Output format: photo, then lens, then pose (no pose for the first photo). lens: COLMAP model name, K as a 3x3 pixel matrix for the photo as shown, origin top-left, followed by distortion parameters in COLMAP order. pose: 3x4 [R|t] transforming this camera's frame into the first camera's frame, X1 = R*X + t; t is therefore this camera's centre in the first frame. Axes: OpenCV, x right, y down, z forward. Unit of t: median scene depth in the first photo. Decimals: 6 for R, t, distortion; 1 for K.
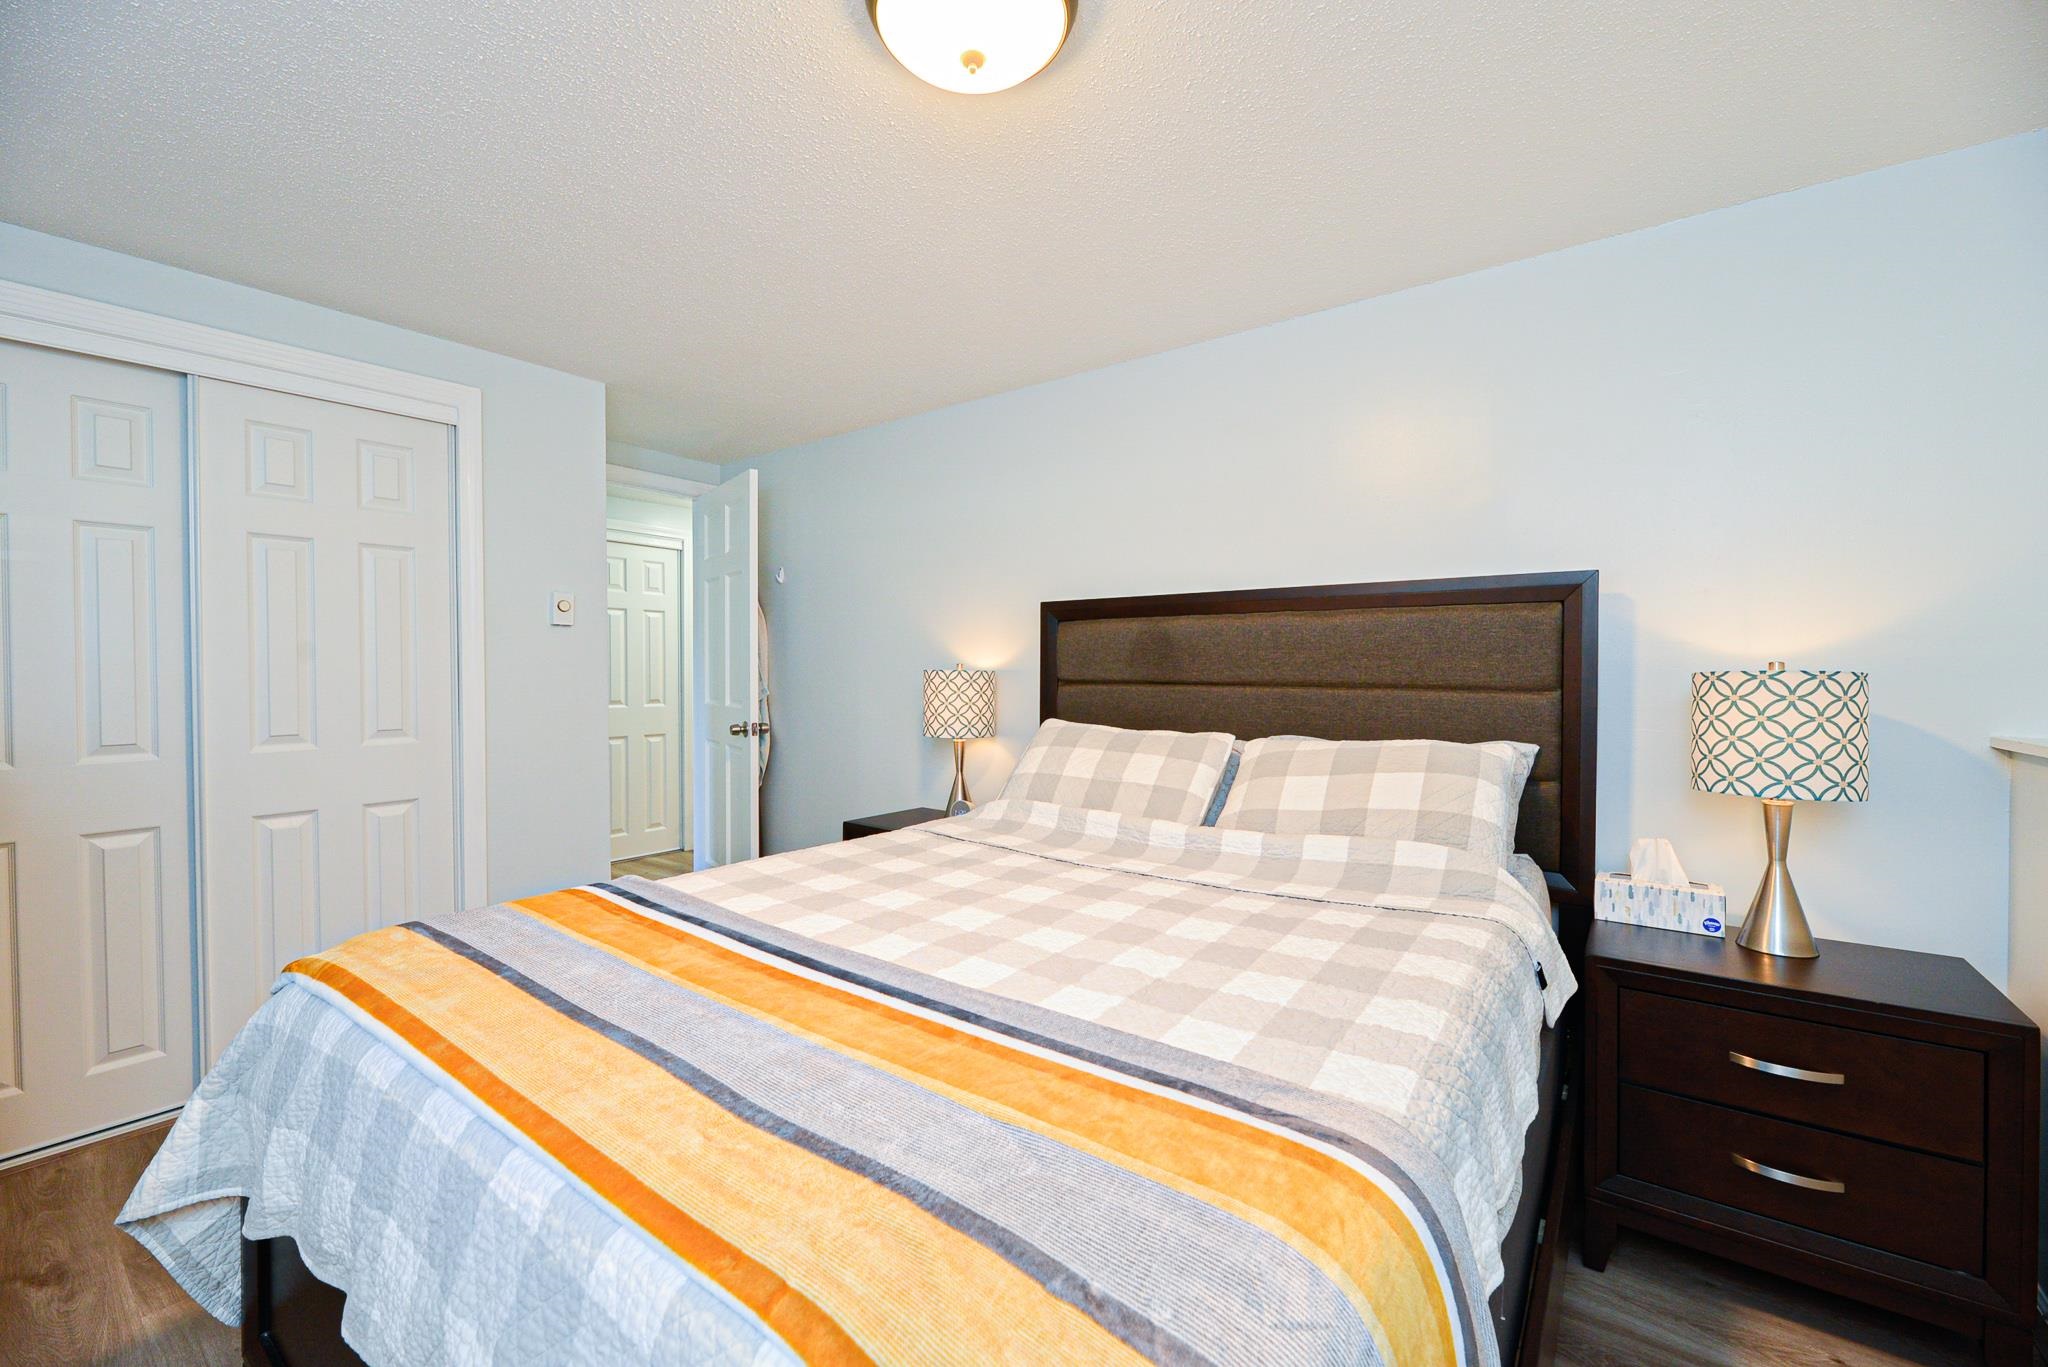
lens RADIAL K [[824.4, 0, 1024.1], [0, 824.4, 679.1], [0, 0, 1]] dist [0.000423, -0.003168]
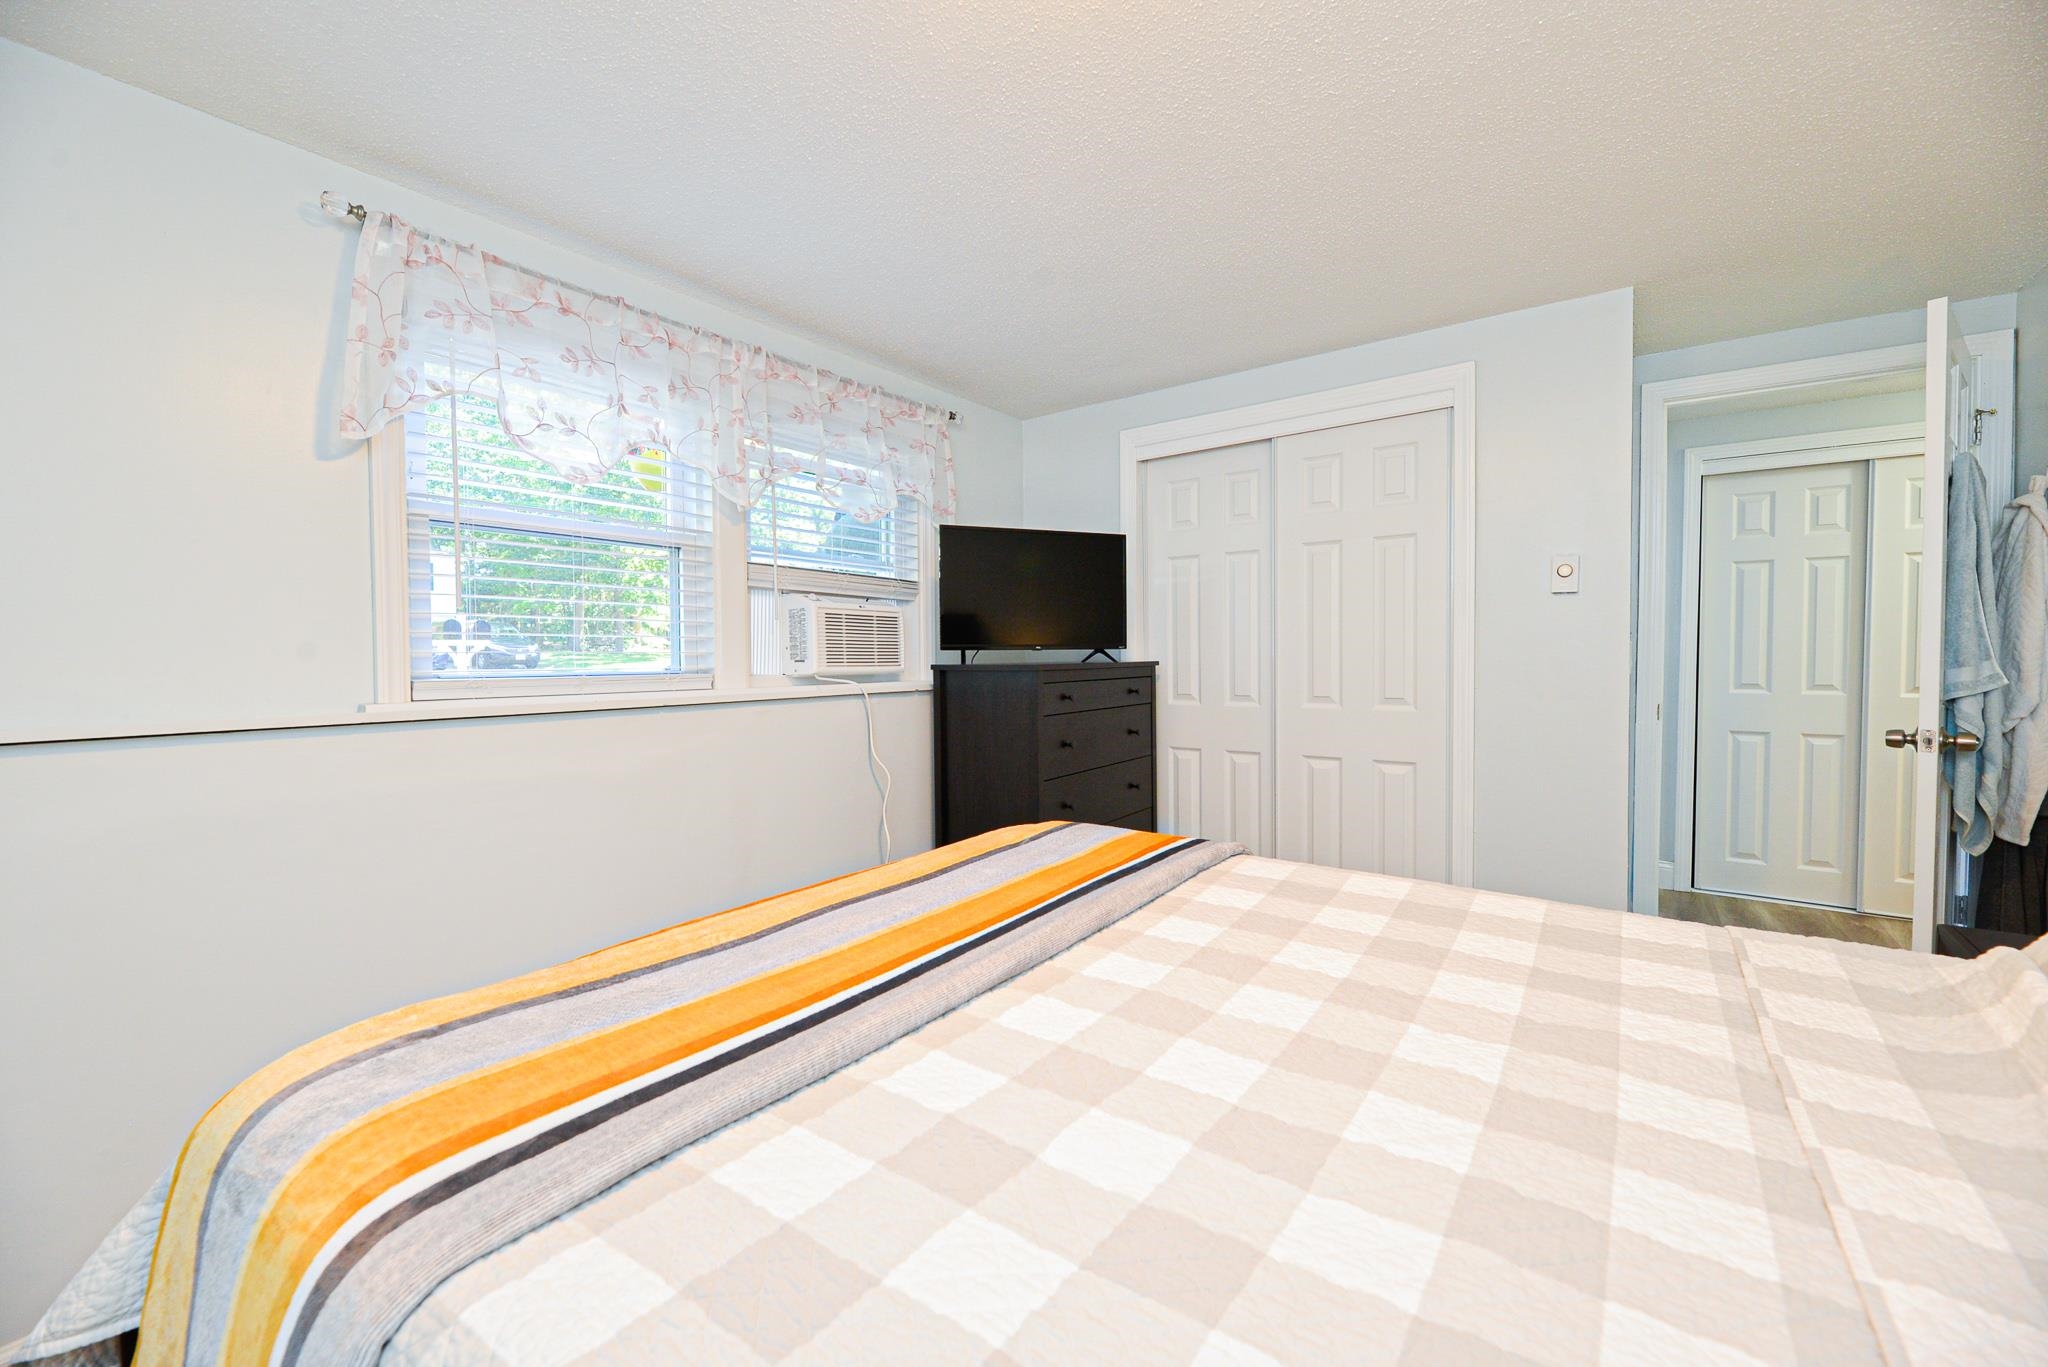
lens RADIAL K [[824.4, 0, 1024.1], [0, 824.4, 679.1], [0, 0, 1]] dist [0.000423, -0.003168]
pose [[0.013894, 0.035184, -0.999284, 0.341811], [-0.005046, 0.999370, 0.035117, -0.001100], [0.999891, 0.004554, 0.014063, 0.451934]]
